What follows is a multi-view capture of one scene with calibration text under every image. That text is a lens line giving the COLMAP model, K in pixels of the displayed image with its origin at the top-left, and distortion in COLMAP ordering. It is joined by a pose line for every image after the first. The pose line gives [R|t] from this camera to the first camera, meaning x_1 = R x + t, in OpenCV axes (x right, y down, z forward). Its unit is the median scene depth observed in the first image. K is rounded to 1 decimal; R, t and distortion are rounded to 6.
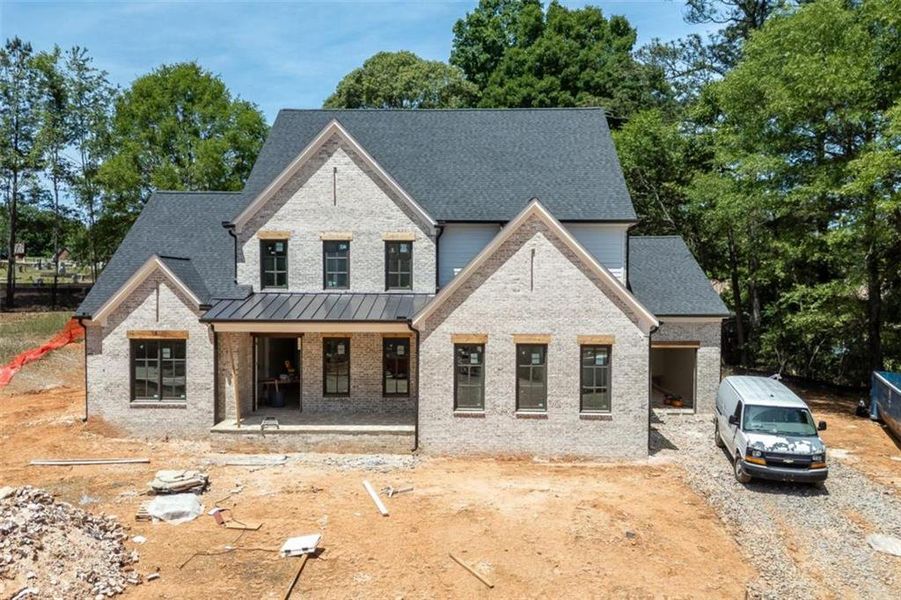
lens RADIAL K [[772.0, 0, 446.3], [0, 772.0, 314.3], [0, 0, 1]] dist [0.055756, -0.018279]
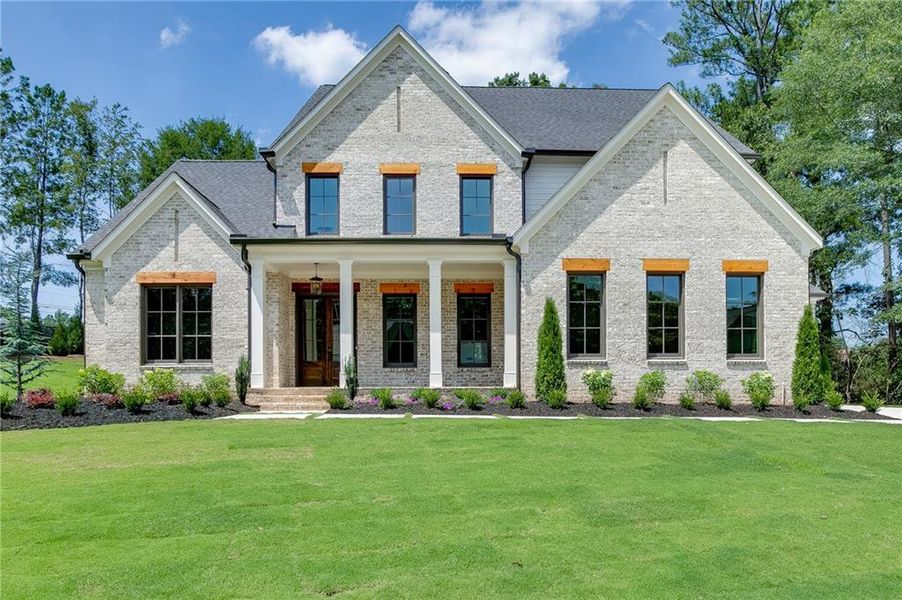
lens RADIAL K [[649.7, 0, 466.2], [0, 649.7, 386.9], [0, 0, 1]] dist [0.025682, -0.048500]
pose [[0.998619, -0.006992, 0.052076, -0.114839], [0.009819, 0.998481, -0.054216, 0.173880], [-0.051618, 0.054652, 0.997170, 0.338695]]
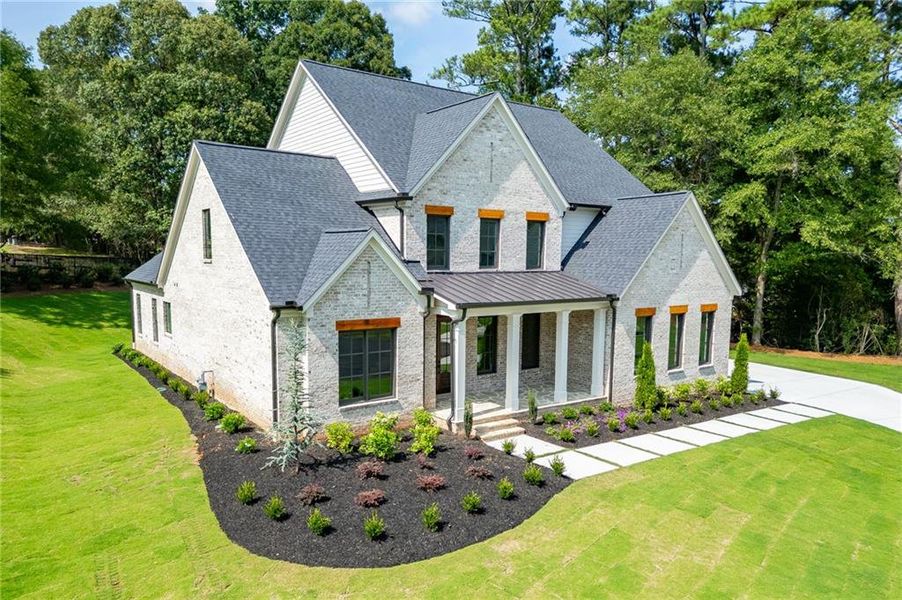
lens RADIAL K [[649.7, 0, 443.8], [0, 649.7, 339.5], [0, 0, 1]] dist [0.025682, -0.048500]
pose [[0.795218, -0.075209, 0.601641, -0.735734], [0.015373, 0.994459, 0.103996, -0.029892], [-0.606128, -0.073451, 0.791968, 0.383376]]
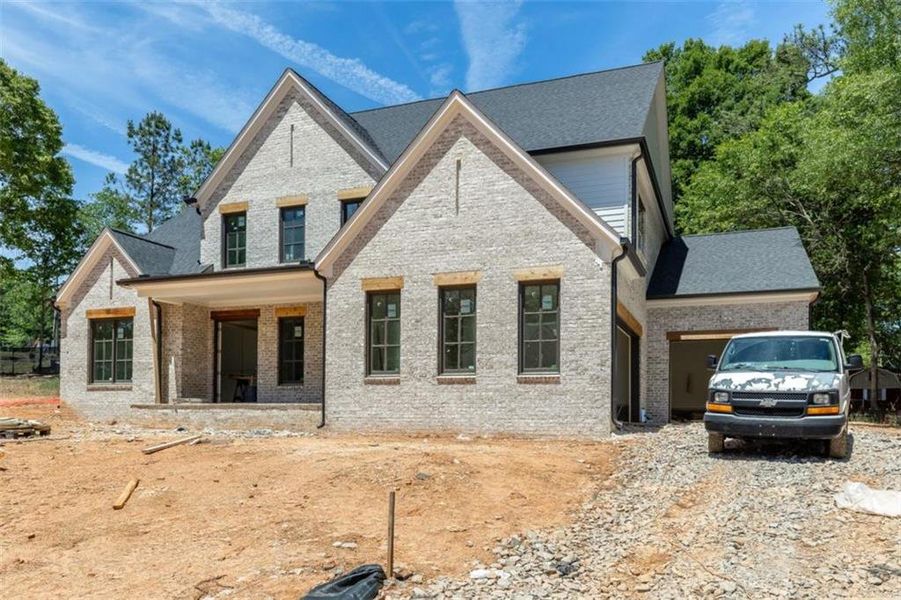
lens RADIAL K [[712.2, 0, 459.1], [0, 712.2, 408.1], [0, 0, 1]] dist [-0.015213, 0.018521]
pose [[0.944925, -0.002566, -0.327276, 0.315039], [-0.013236, 0.998852, -0.046048, 0.176480], [0.327018, 0.047844, 0.943806, 0.324838]]
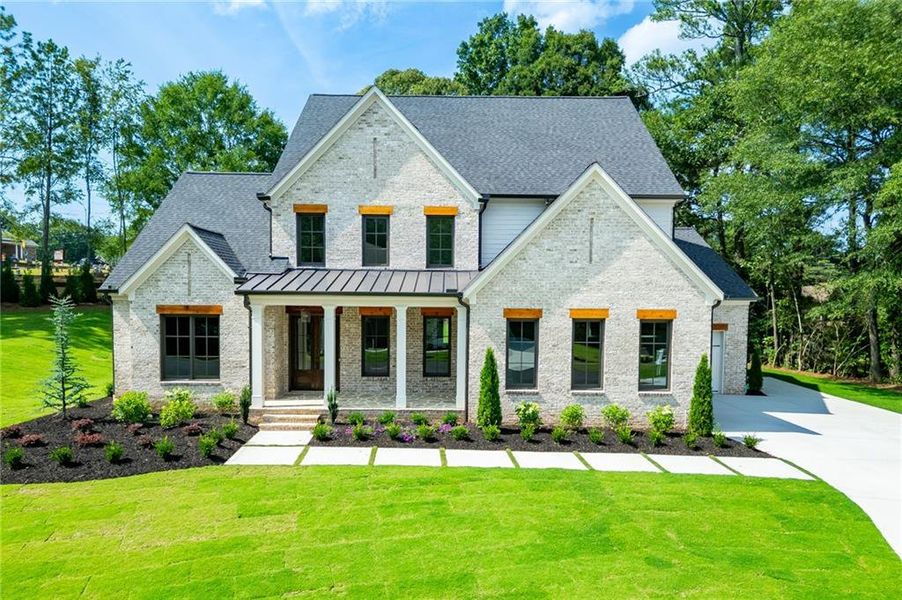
lens RADIAL K [[649.7, 0, 451.6], [0, 649.7, 334.0], [0, 0, 1]] dist [0.025682, -0.048500]
pose [[0.999381, 0.002929, 0.035064, -0.079181], [-0.003608, 0.999807, 0.019311, 0.039247], [-0.035001, -0.019426, 0.999198, 0.193227]]
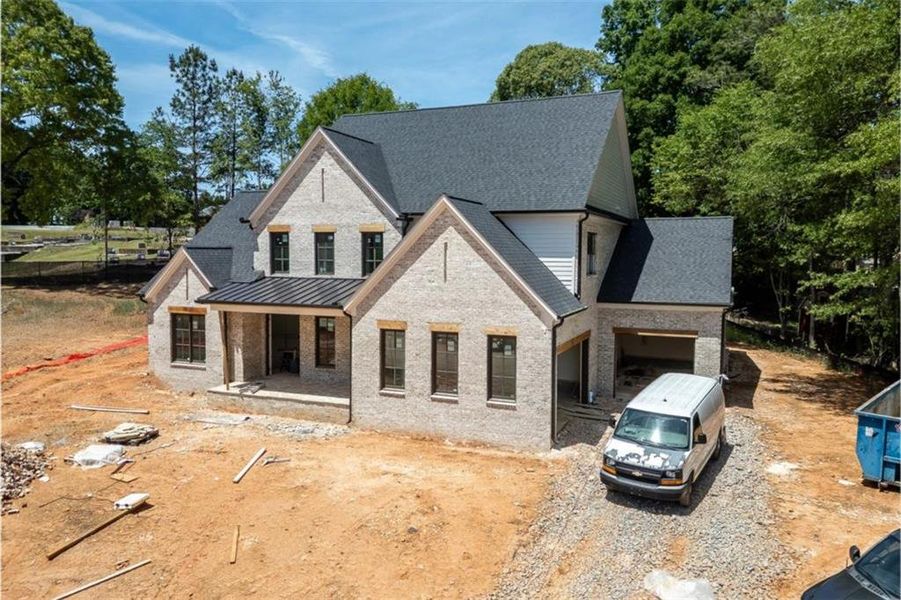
lens RADIAL K [[680.2, 0, 445.6], [0, 680.2, 292.2], [0, 0, 1]] dist [0.060968, -0.026760]
pose [[0.930375, 0.023094, -0.365882, 0.417649], [-0.013756, 0.999510, 0.028109, -0.039347], [0.366352, -0.021119, 0.930237, 0.126761]]
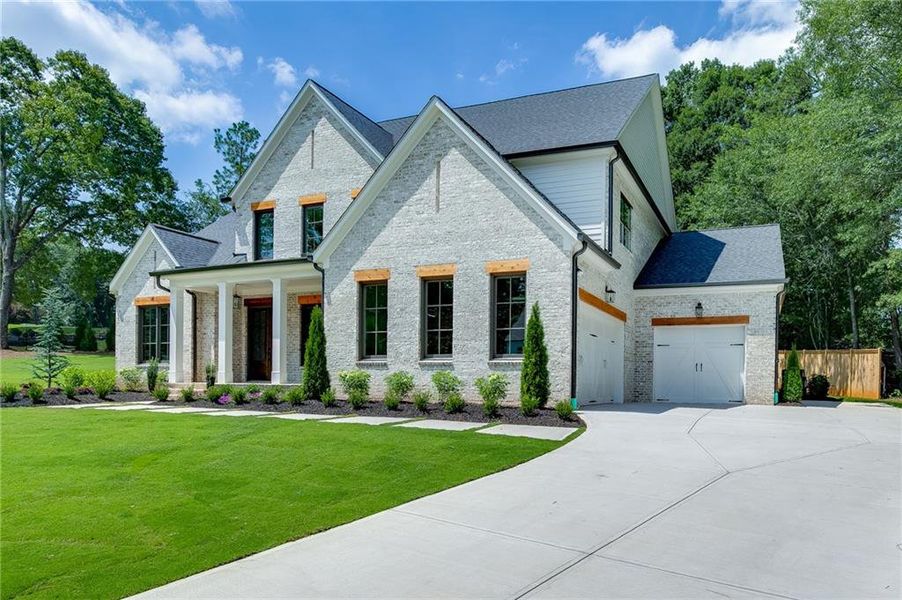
lens RADIAL K [[606.0, 0, 530.4], [0, 606.0, 394.2], [0, 0, 1]] dist [-0.031817, -0.010222]
pose [[0.943774, 0.010723, -0.330419, 0.386838], [-0.017682, 0.999681, -0.018061, 0.159994], [0.330120, 0.022887, 0.943662, 0.399804]]
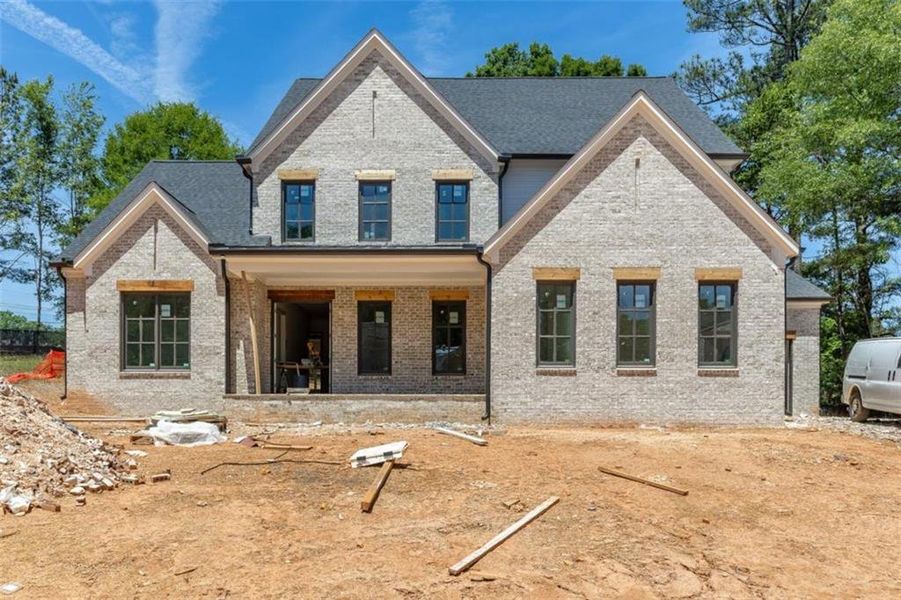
lens RADIAL K [[755.3, 0, 436.9], [0, 755.3, 416.7], [0, 0, 1]] dist [-0.012922, 0.020030]
pose [[0.999858, -0.002464, 0.016685, -0.095956], [0.002982, 0.999513, -0.031076, 0.184731], [-0.016600, 0.031122, 0.999378, 0.228138]]
